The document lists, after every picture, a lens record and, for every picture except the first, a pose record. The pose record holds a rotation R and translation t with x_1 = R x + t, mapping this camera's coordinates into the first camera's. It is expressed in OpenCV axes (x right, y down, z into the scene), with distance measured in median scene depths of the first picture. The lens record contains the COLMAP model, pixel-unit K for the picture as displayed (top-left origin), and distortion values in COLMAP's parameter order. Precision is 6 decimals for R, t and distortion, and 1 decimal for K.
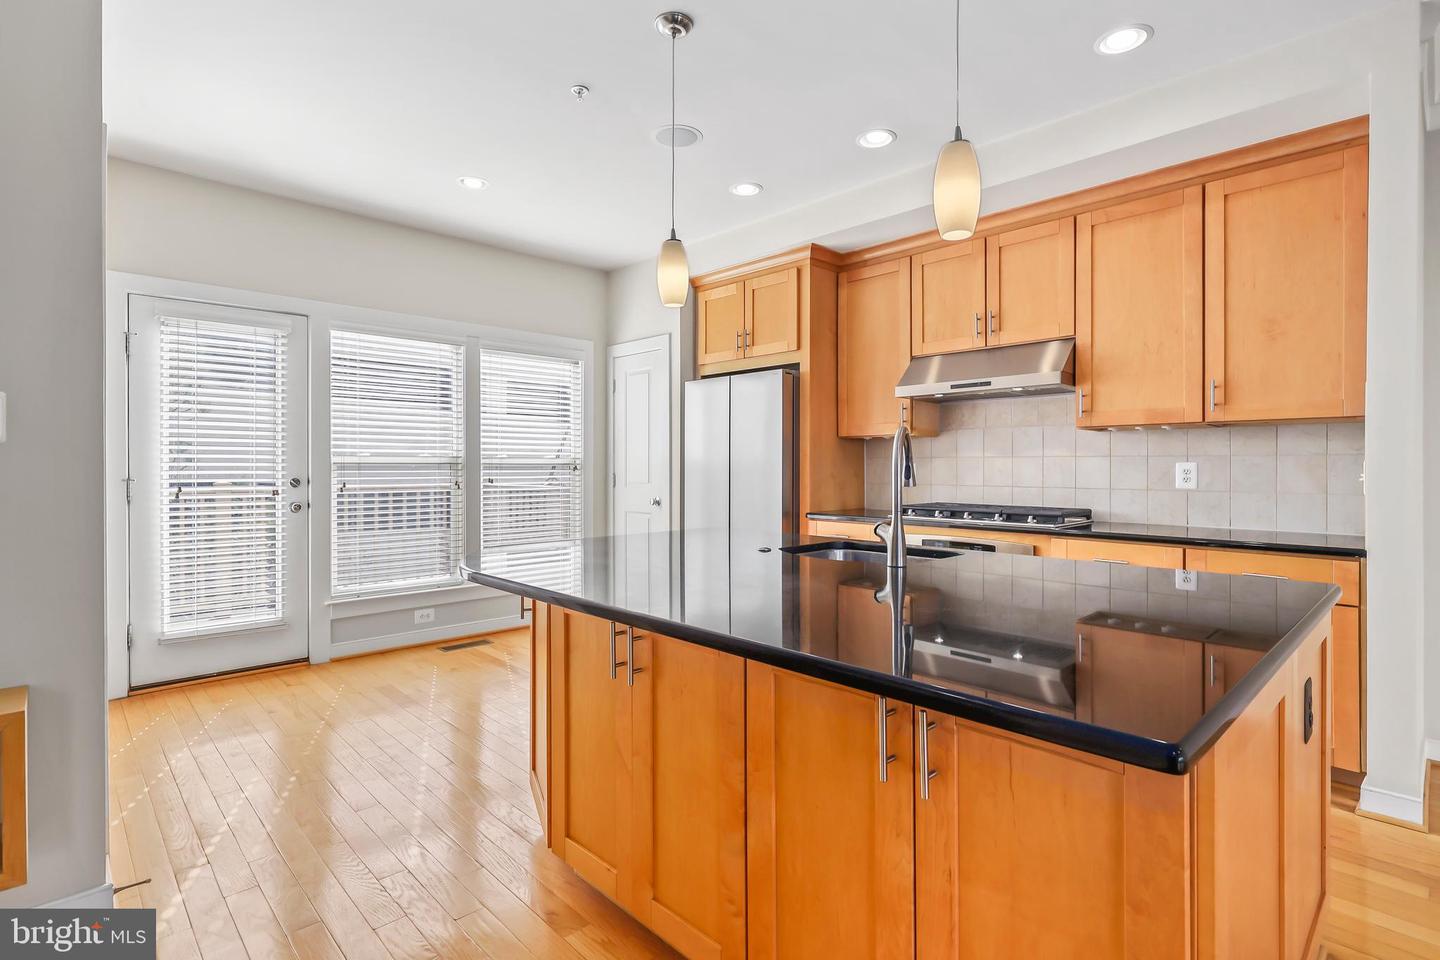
lens RADIAL K [[708.8, 0, 717.9], [0, 708.8, 470.6], [0, 0, 1]] dist [-0.000987, -0.000455]
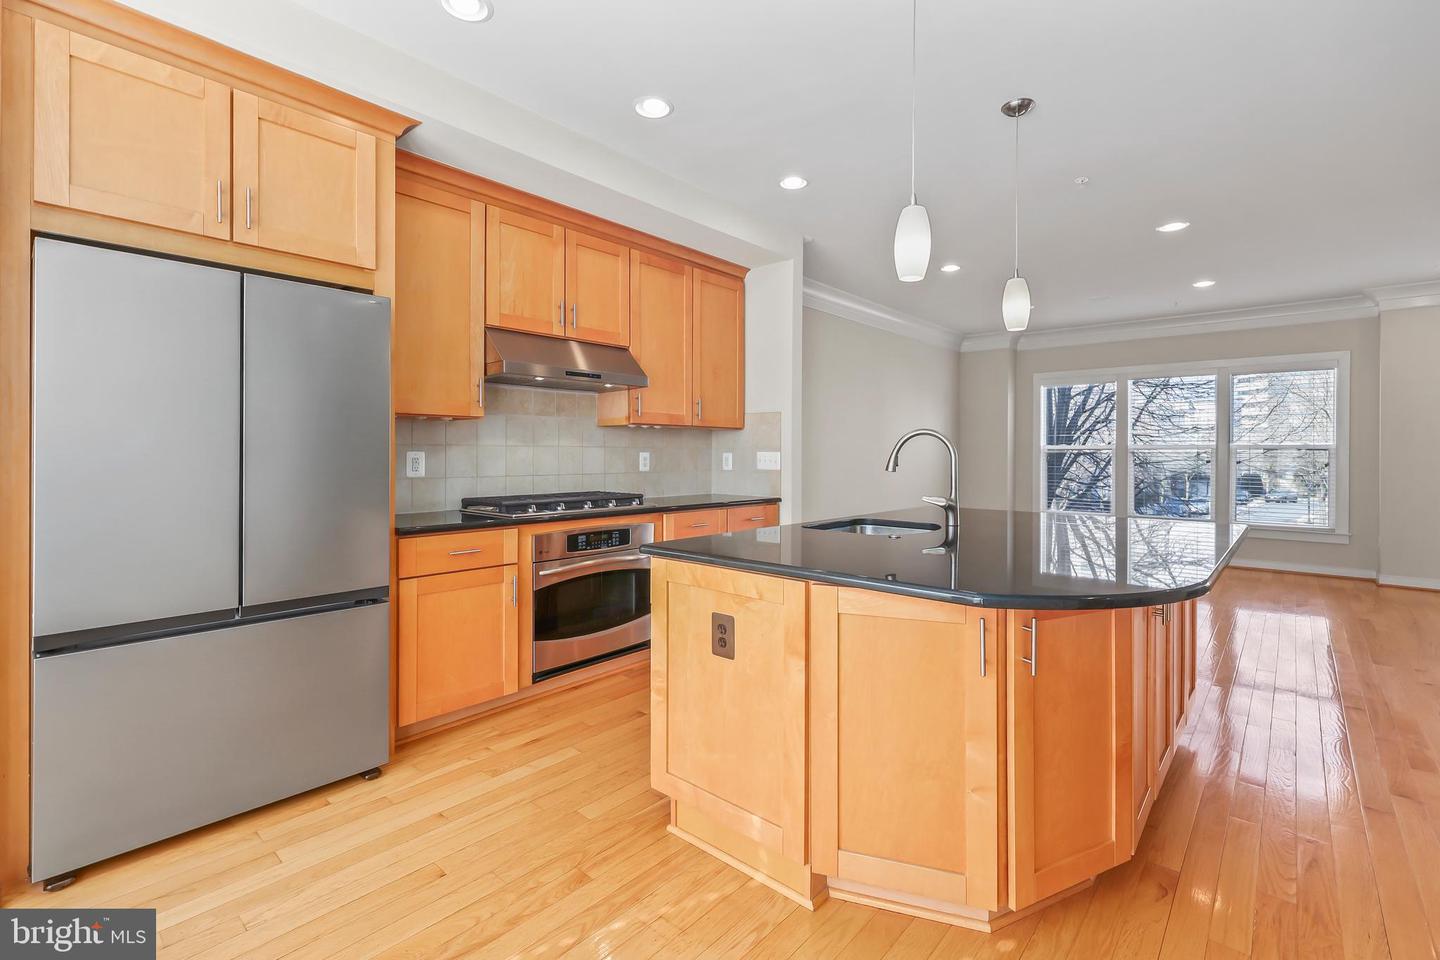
lens RADIAL K [[655.1, 0, 718.4], [0, 655.1, 454.1], [0, 0, 1]] dist [0.015688, 0.000006]
pose [[-0.088650, -0.002220, 0.996060, -0.498252], [0.003967, 0.999989, 0.002581, -0.008390], [-0.996055, 0.004180, -0.088640, 0.759009]]
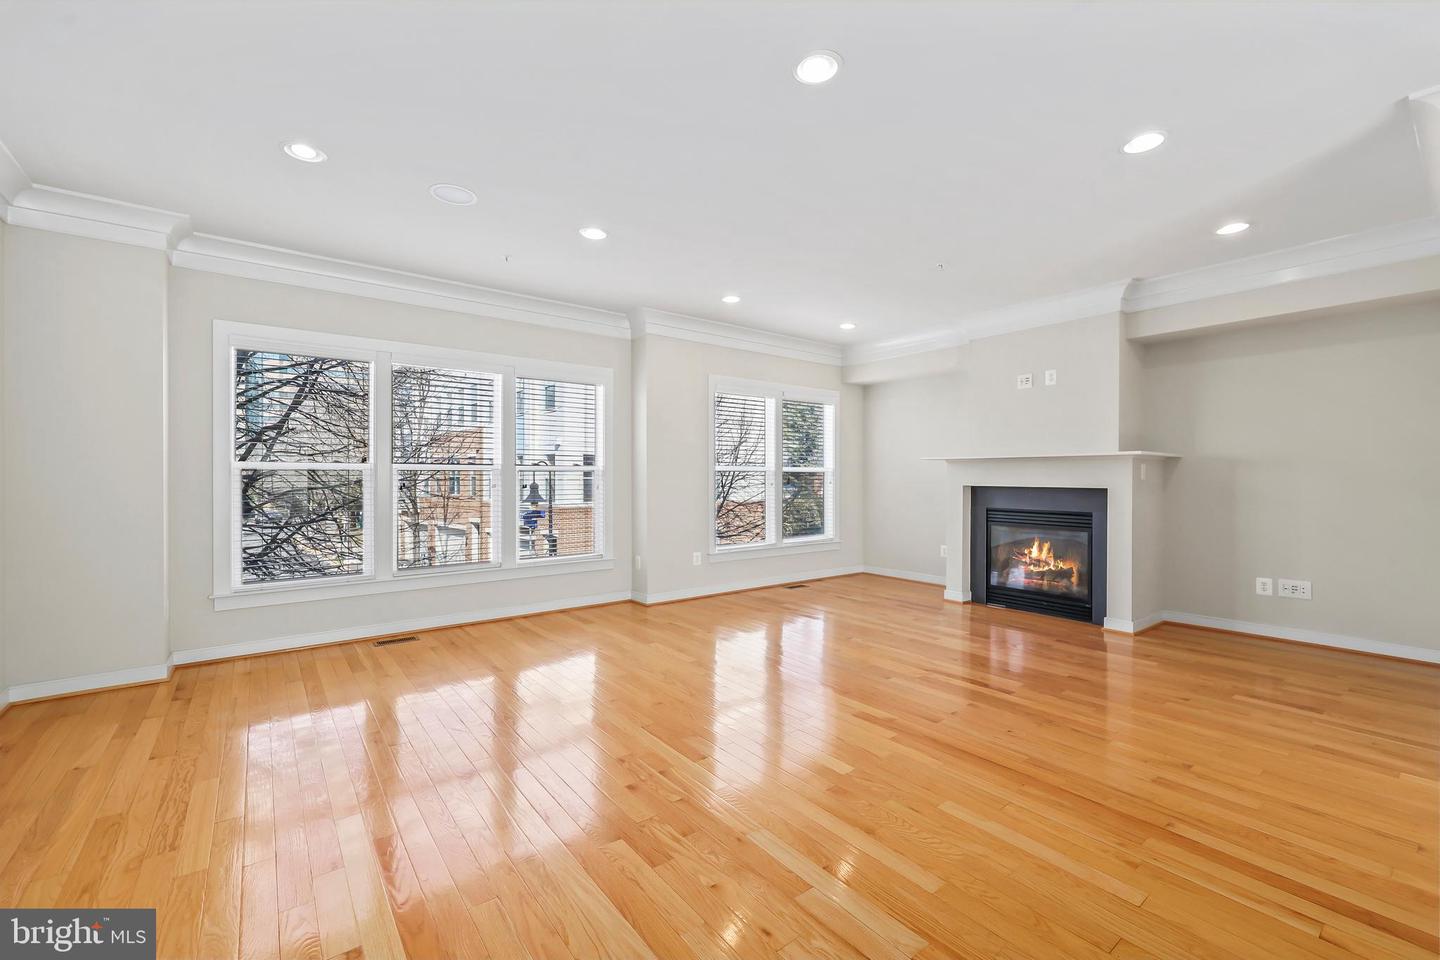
lens RADIAL K [[599.8, 0, 719.1], [0, 599.8, 474.4], [0, 0, 1]] dist [0.014624, 0.000047]
pose [[-0.994343, 0.002417, 0.106189, 0.457892], [0.002940, 0.999984, 0.004767, -0.006537], [-0.106176, 0.005052, -0.994335, 0.506032]]
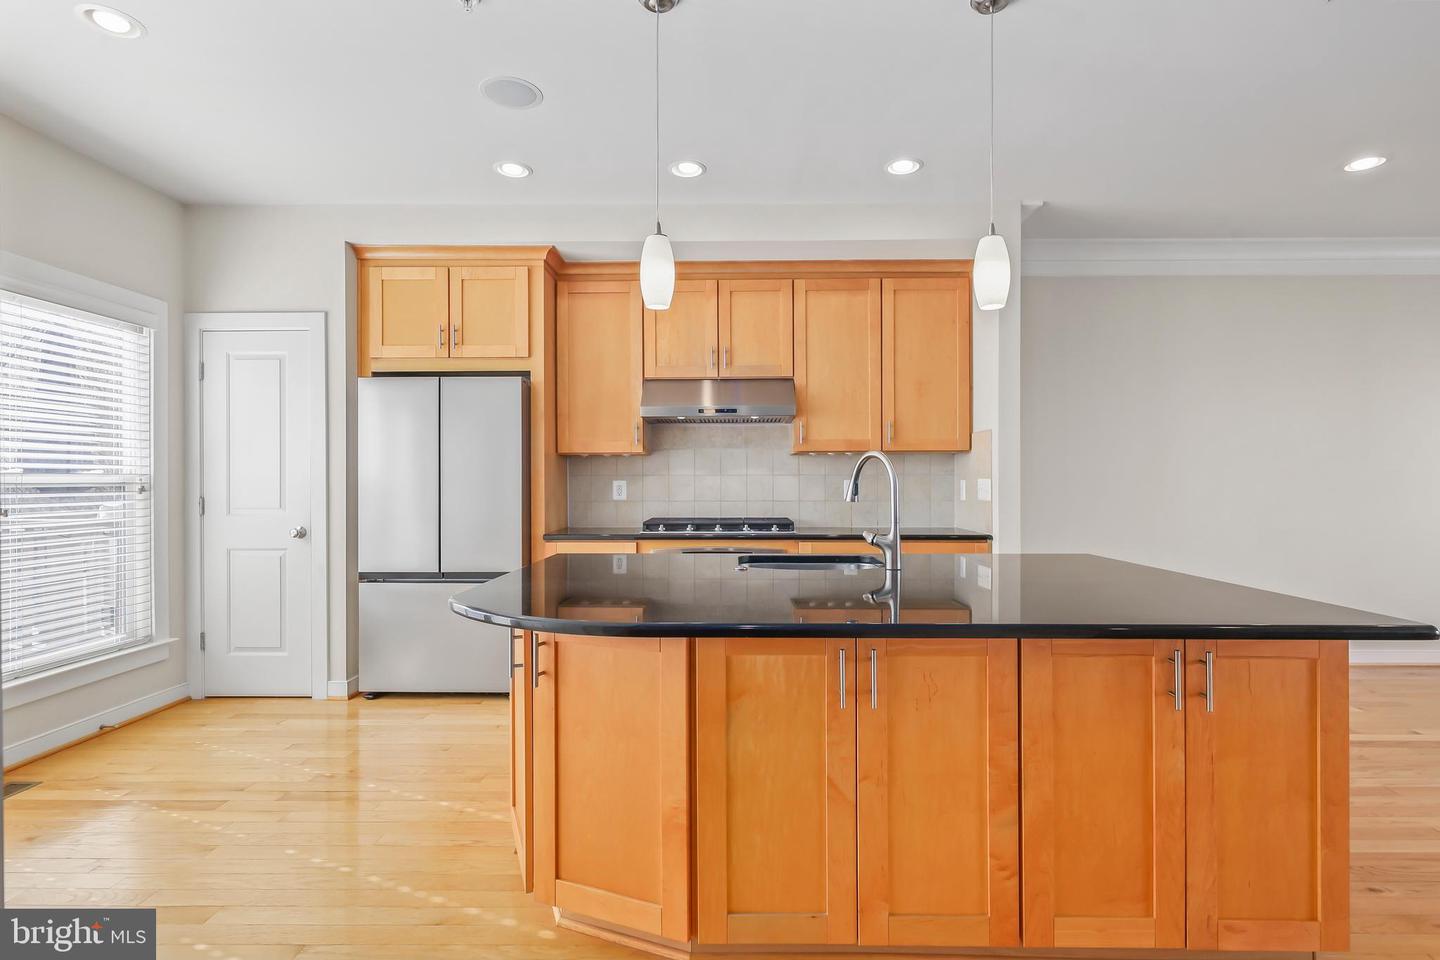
lens RADIAL K [[722.8, 0, 720.0], [0, 722.8, 480.0], [0, 0, 1]] dist [0.003842, 0.000234]
pose [[0.699919, -0.001929, 0.714220, -0.385446], [0.007939, 0.999956, -0.005079, -0.004958], [-0.714179, 0.009225, 0.699903, 0.172037]]
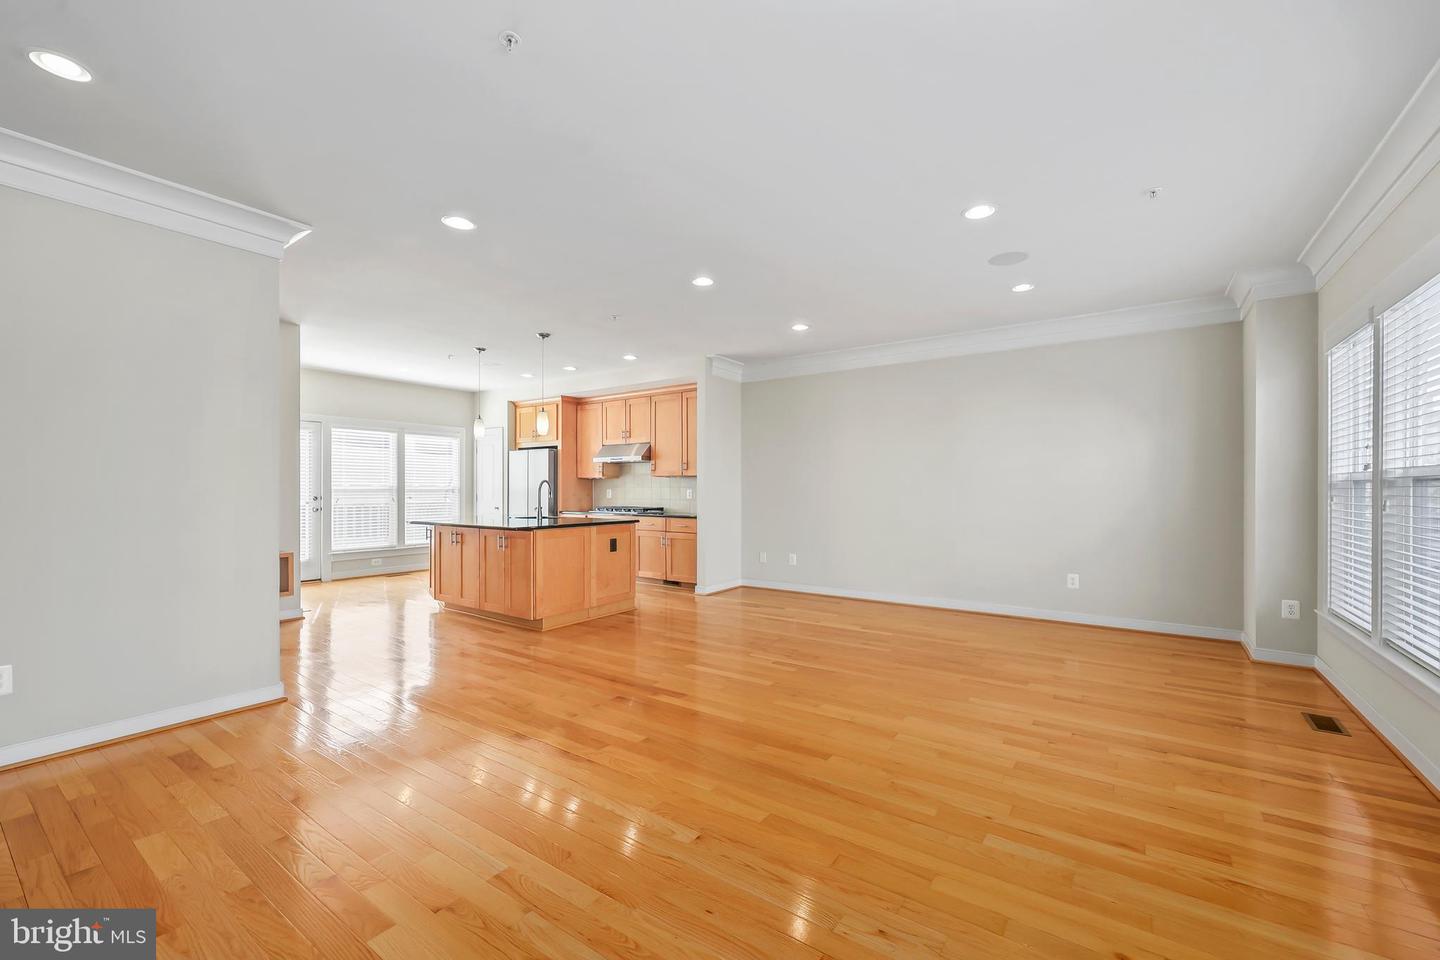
lens RADIAL K [[589.8, 0, 727.3], [0, 589.8, 496.9], [0, 0, 1]] dist [0.000219, 0.000099]
pose [[0.979944, -0.001959, 0.199266, 0.274744], [0.001113, 0.999990, 0.004357, 0.005716], [-0.199272, -0.004047, 0.979936, -0.984393]]
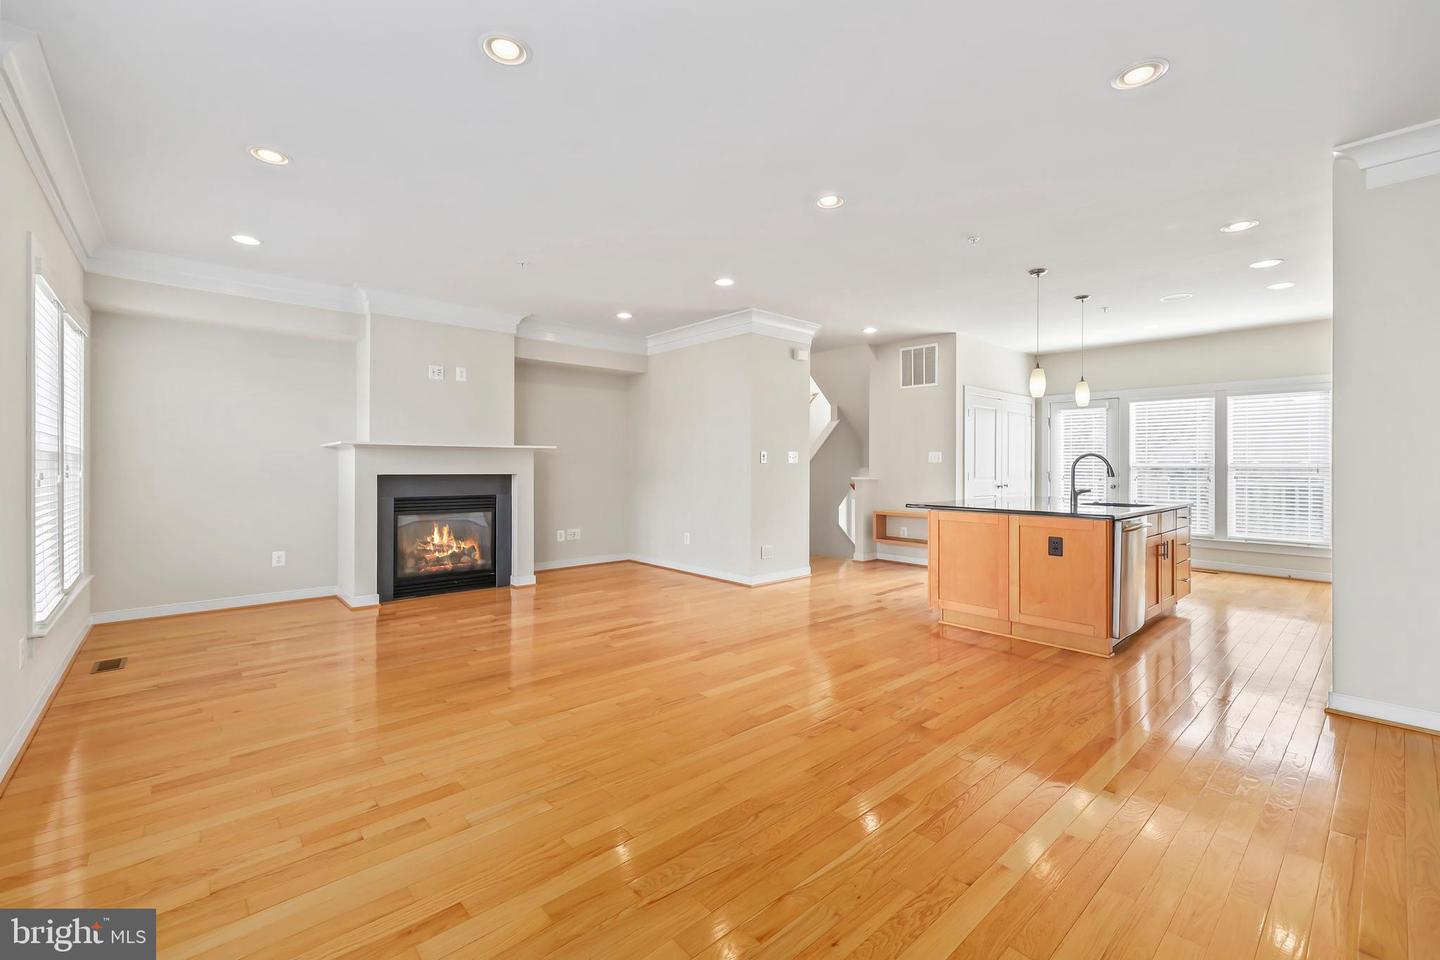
lens RADIAL K [[604.8, 0, 728.3], [0, 604.8, 469.2], [0, 0, 1]] dist [0.000020, 0.000183]
pose [[-0.027023, 0.007205, -0.999609, 1.226101], [-0.011829, 0.999902, 0.007527, -0.002208], [0.999565, 0.012028, -0.026935, -0.131140]]
